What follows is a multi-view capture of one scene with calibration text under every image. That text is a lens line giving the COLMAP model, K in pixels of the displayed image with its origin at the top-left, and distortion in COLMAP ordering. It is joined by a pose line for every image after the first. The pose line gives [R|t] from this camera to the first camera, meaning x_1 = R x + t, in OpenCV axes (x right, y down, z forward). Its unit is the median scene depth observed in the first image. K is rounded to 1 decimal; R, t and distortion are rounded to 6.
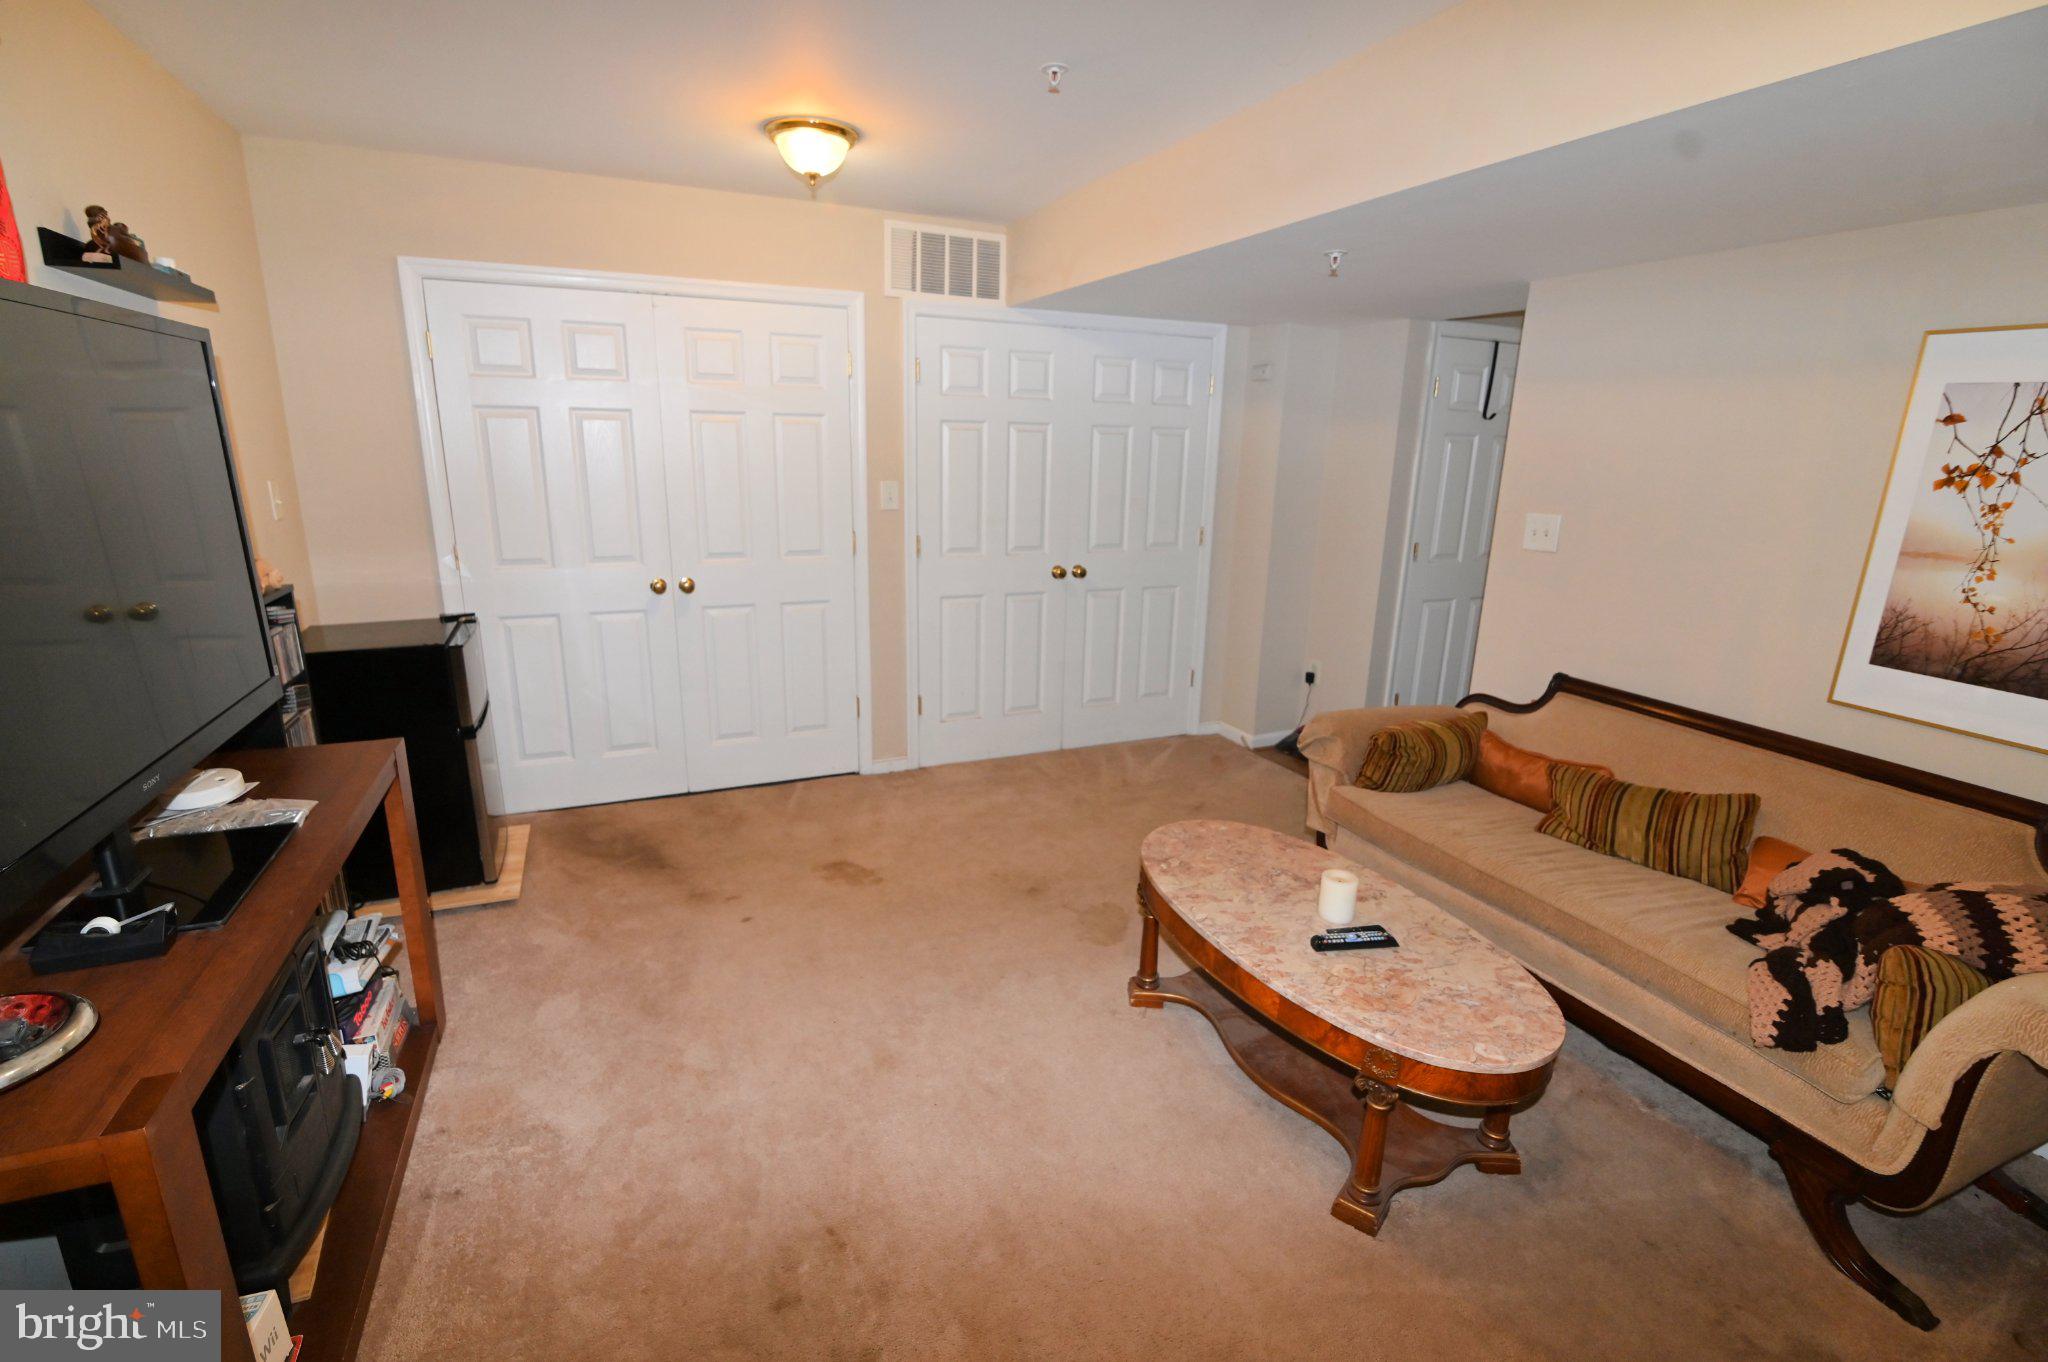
lens RADIAL K [[940.5, 0, 1020.0], [0, 940.5, 690.7], [0, 0, 1]] dist [-0.016794, 0.000172]
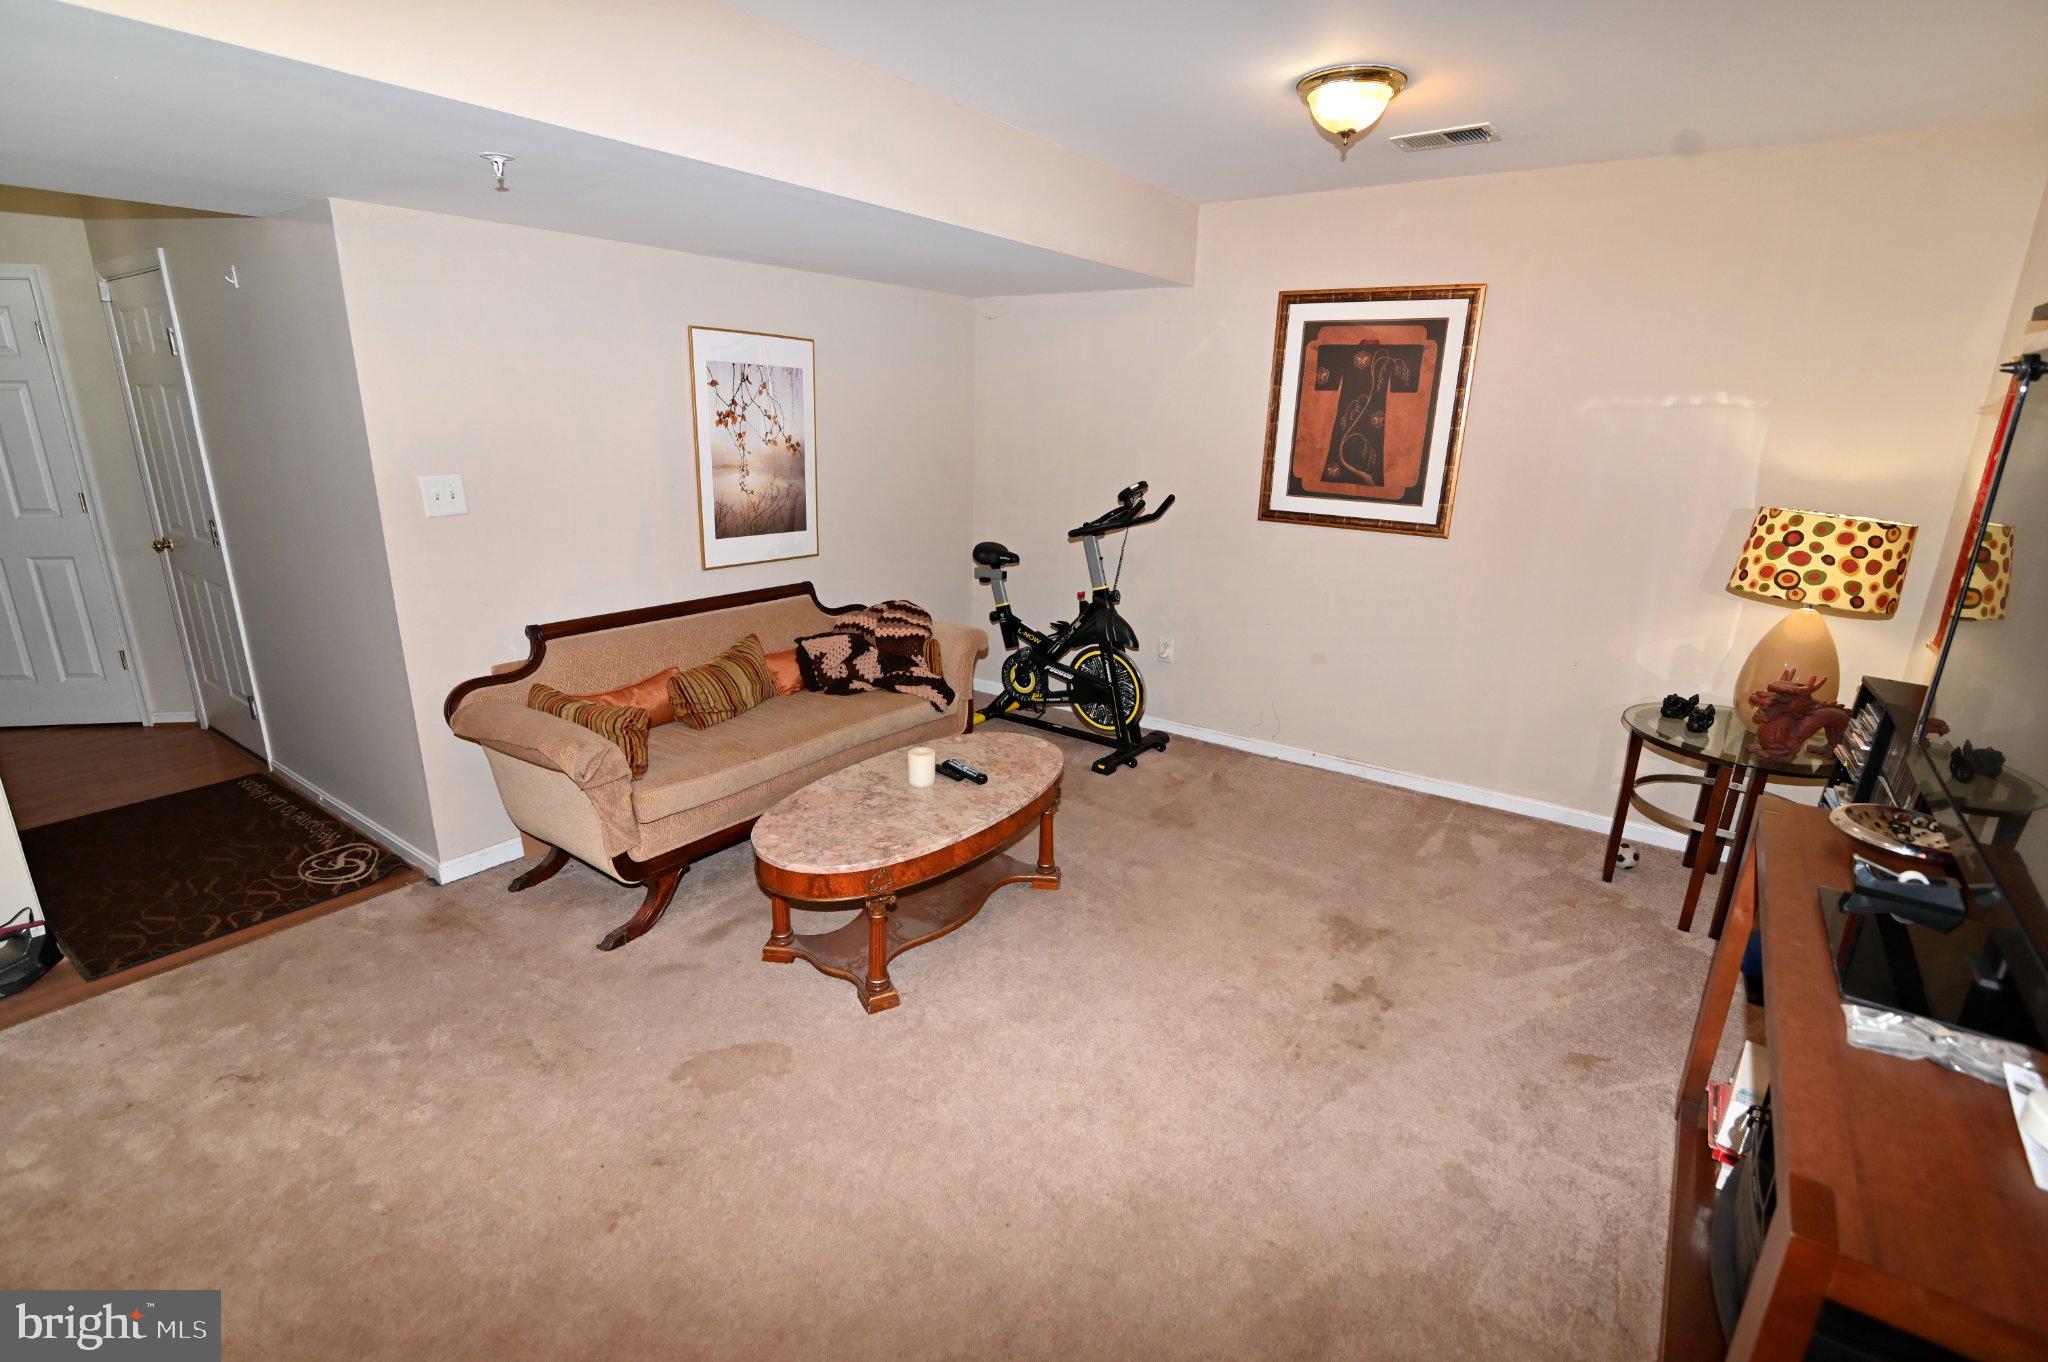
lens RADIAL K [[940.5, 0, 1024.1], [0, 940.5, 683.4], [0, 0, 1]] dist [-0.016794, 0.000172]
pose [[-0.507792, -0.272830, 0.817136, -0.783269], [0.191462, 0.889063, 0.415825, -0.406927], [-0.839934, 0.367603, -0.399223, 1.399484]]
